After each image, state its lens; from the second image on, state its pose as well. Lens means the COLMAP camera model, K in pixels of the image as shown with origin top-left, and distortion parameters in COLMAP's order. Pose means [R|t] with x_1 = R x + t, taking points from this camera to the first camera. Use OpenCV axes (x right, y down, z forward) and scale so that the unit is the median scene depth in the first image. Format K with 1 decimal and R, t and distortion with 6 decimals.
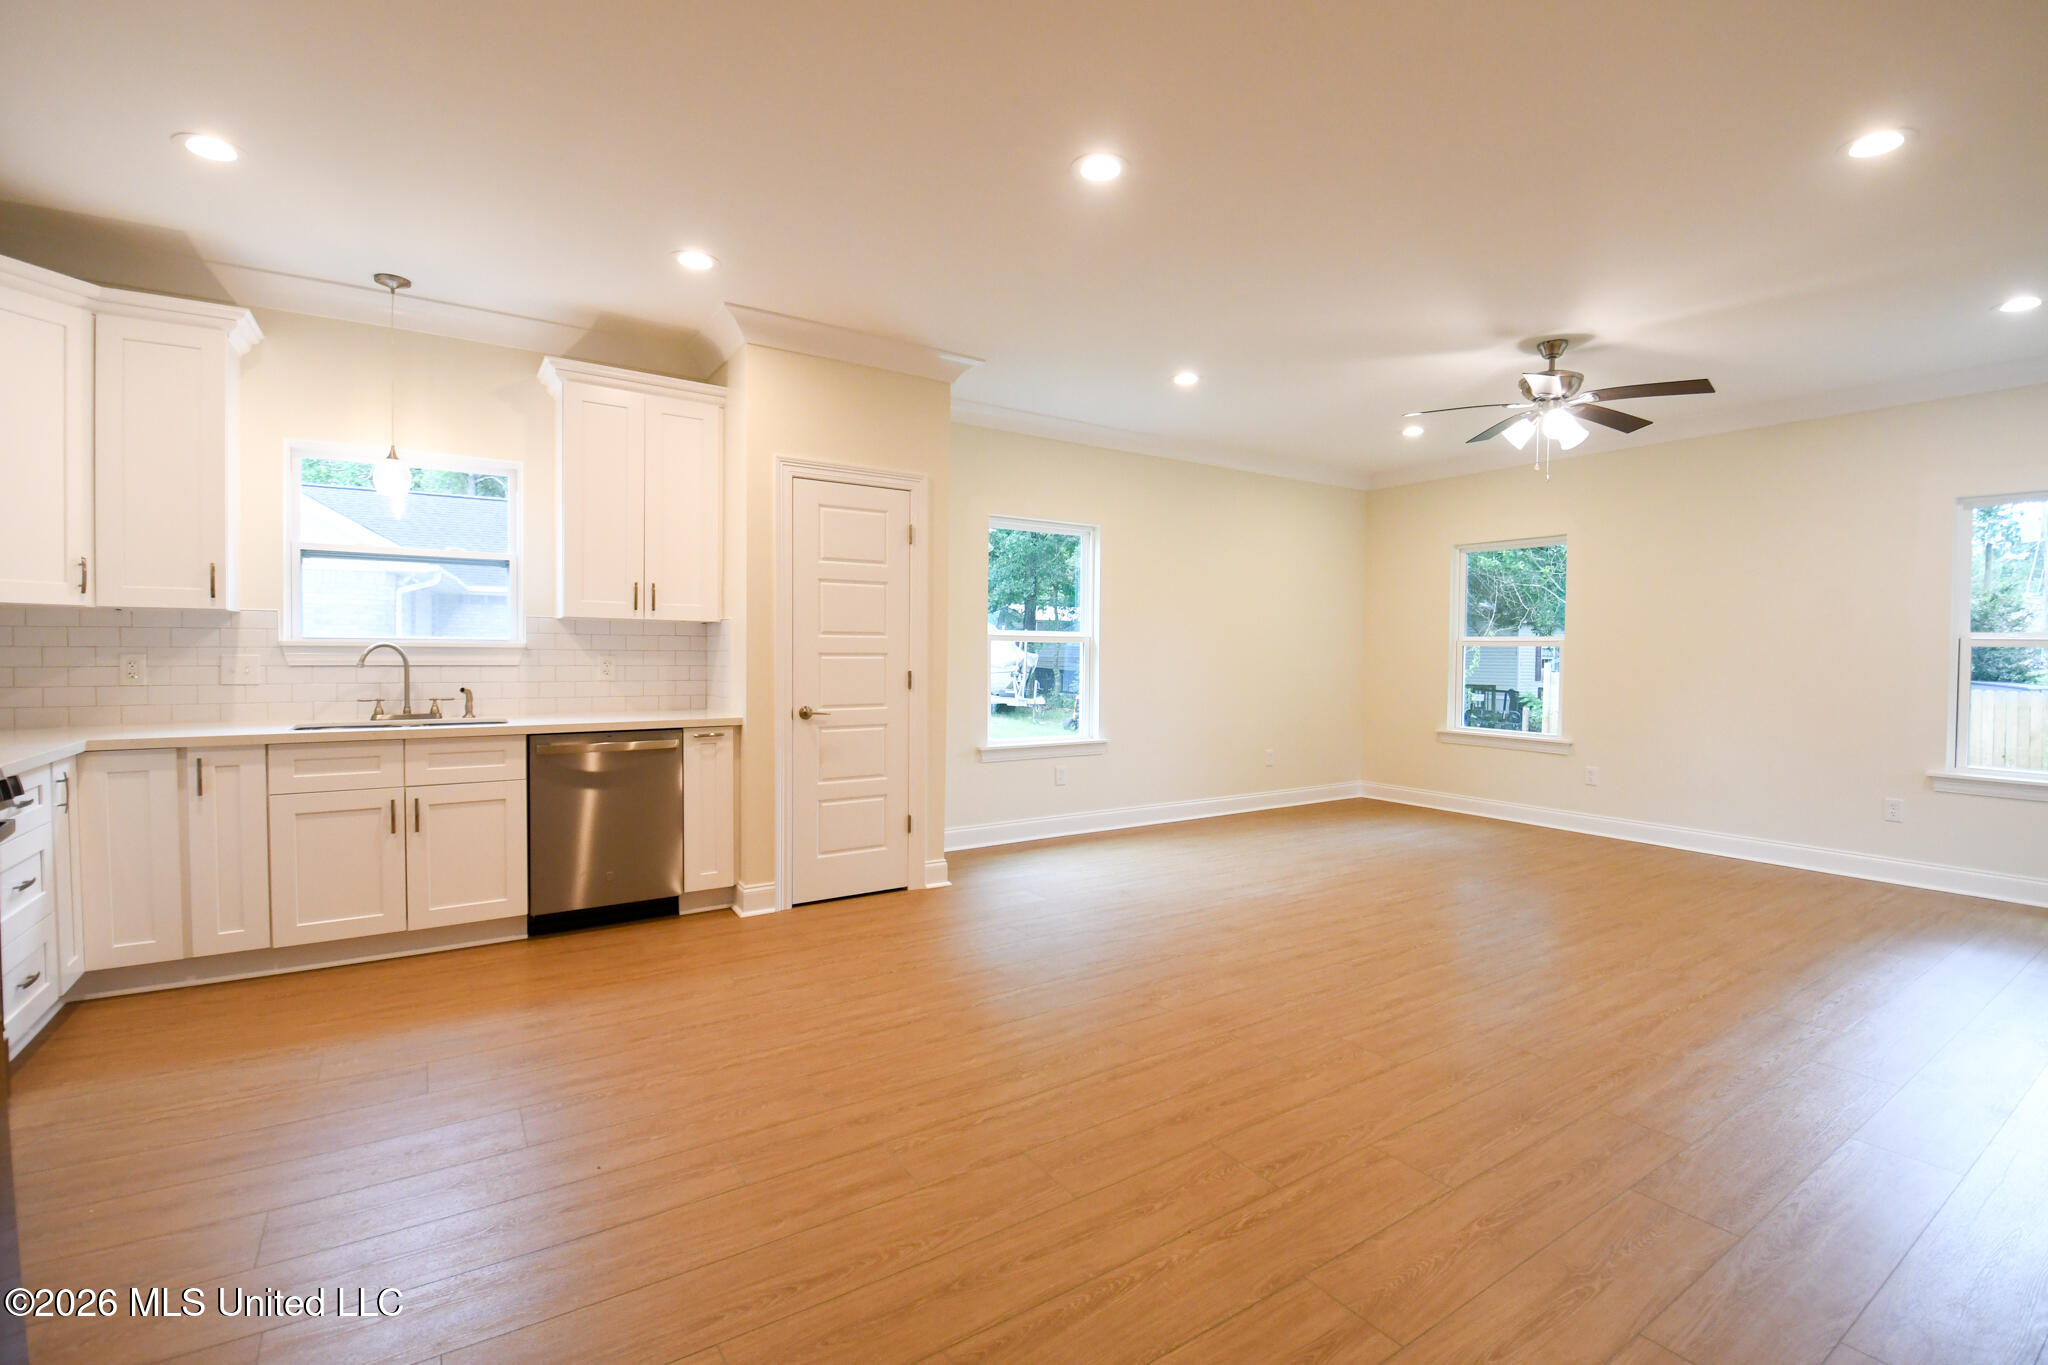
lens RADIAL K [[906.9, 0, 1045.6], [0, 906.9, 673.7], [0, 0, 1]] dist [0.020497, -0.027060]
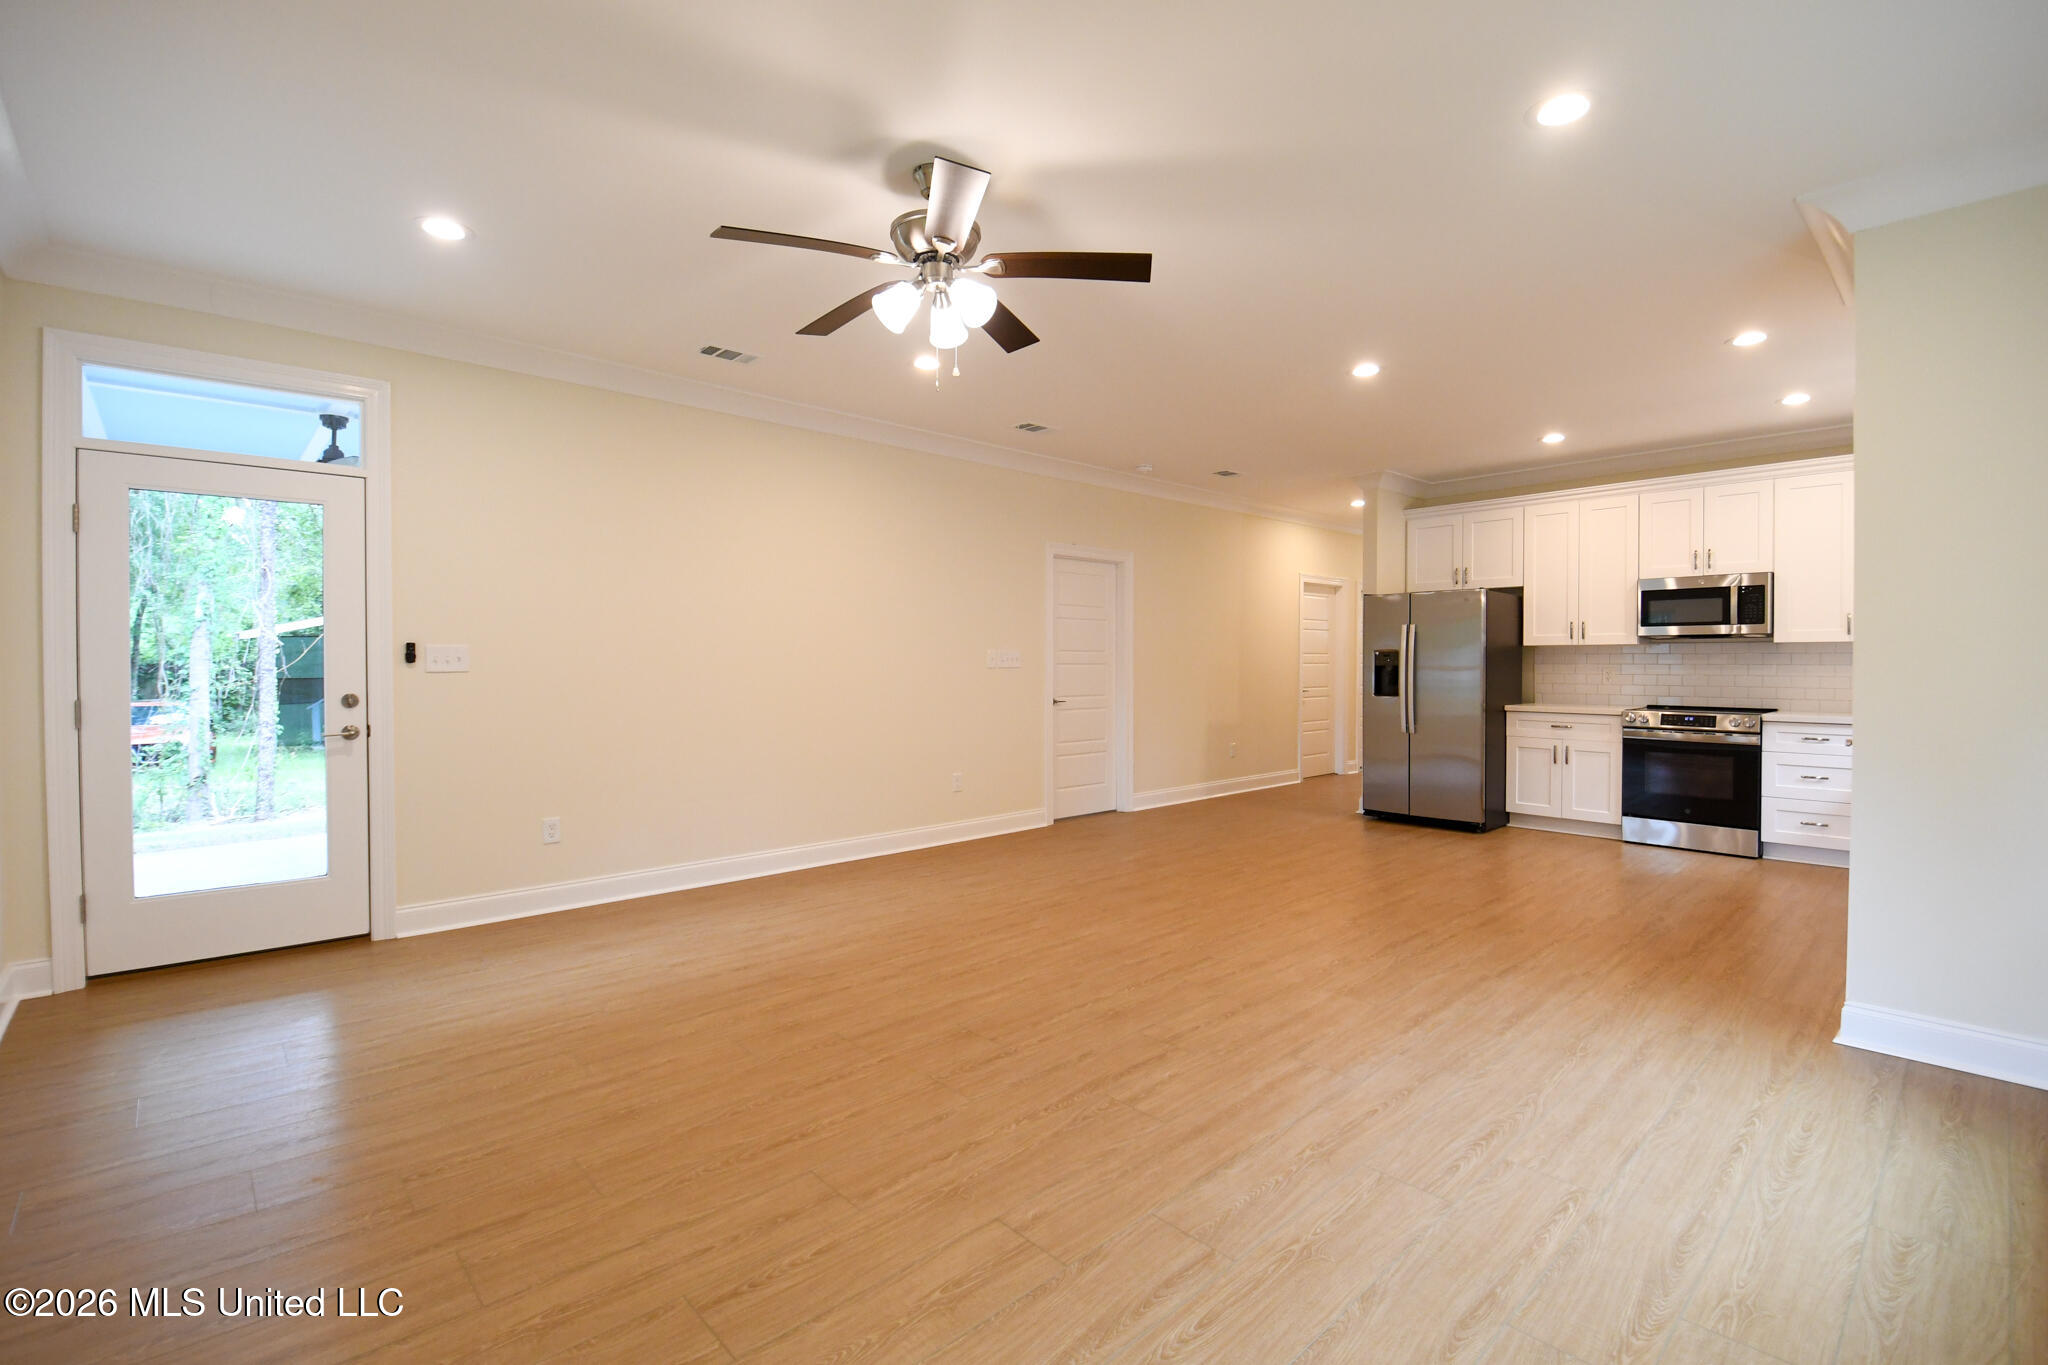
lens RADIAL K [[906.9, 0, 1045.6], [0, 906.9, 673.7], [0, 0, 1]] dist [0.020497, -0.027060]
pose [[-0.987389, -0.008114, -0.158104, 0.691367], [-0.014370, 0.999157, 0.038467, -0.044743], [0.157658, 0.040253, -0.986673, 1.984193]]
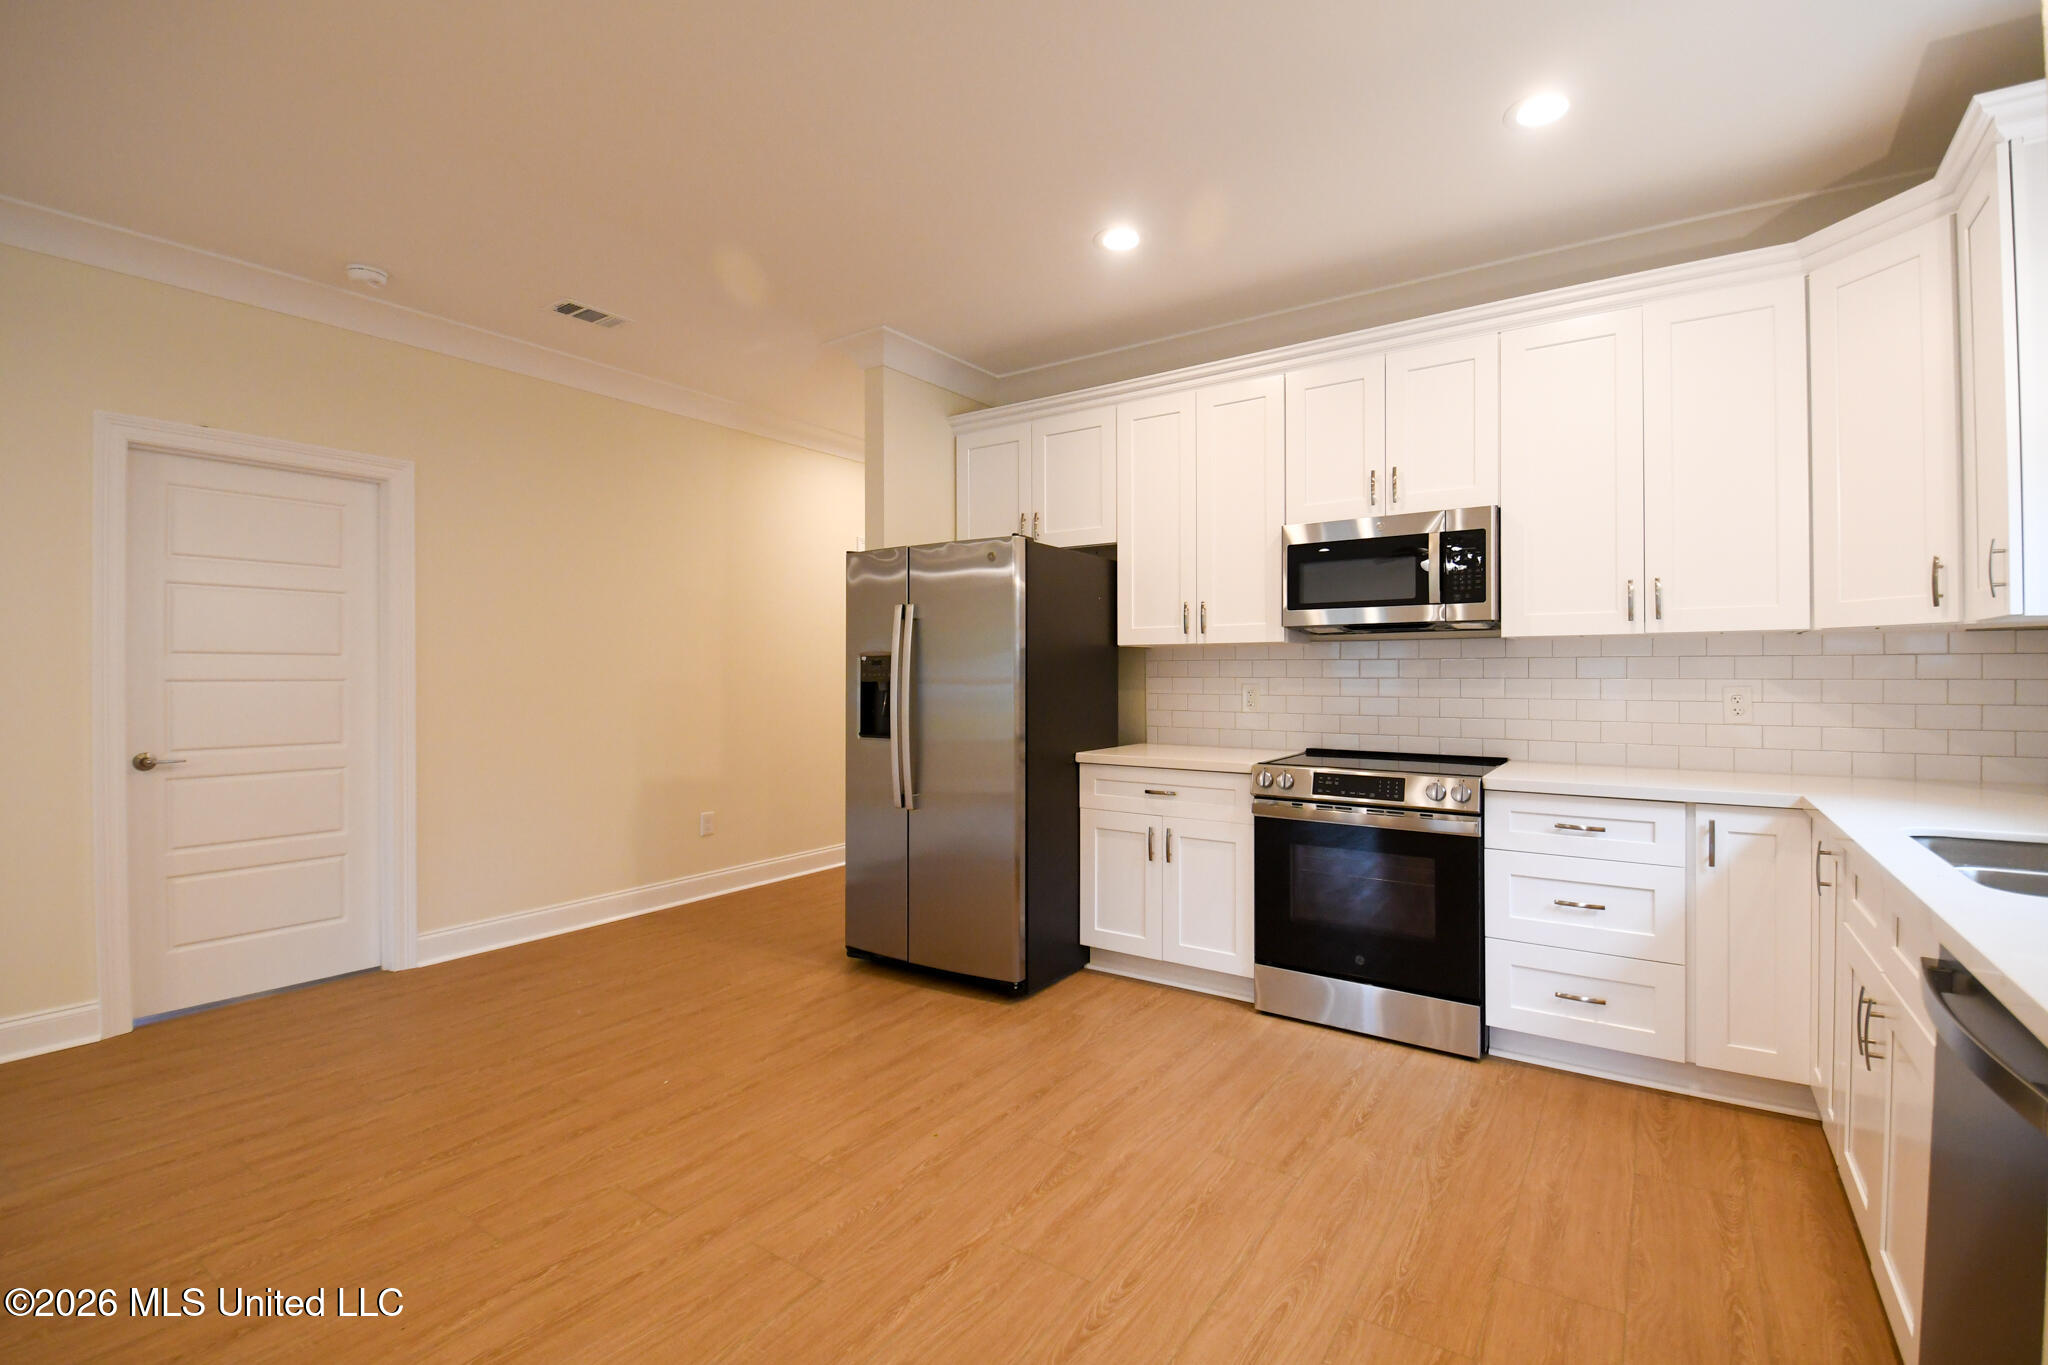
lens RADIAL K [[906.9, 0, 1045.6], [0, 906.9, 673.7], [0, 0, 1]] dist [0.020497, -0.027060]
pose [[-0.928599, -0.007882, -0.371001, -0.115614], [-0.017234, 0.999612, 0.021899, -0.033338], [0.370685, 0.026730, -0.928374, 1.238580]]
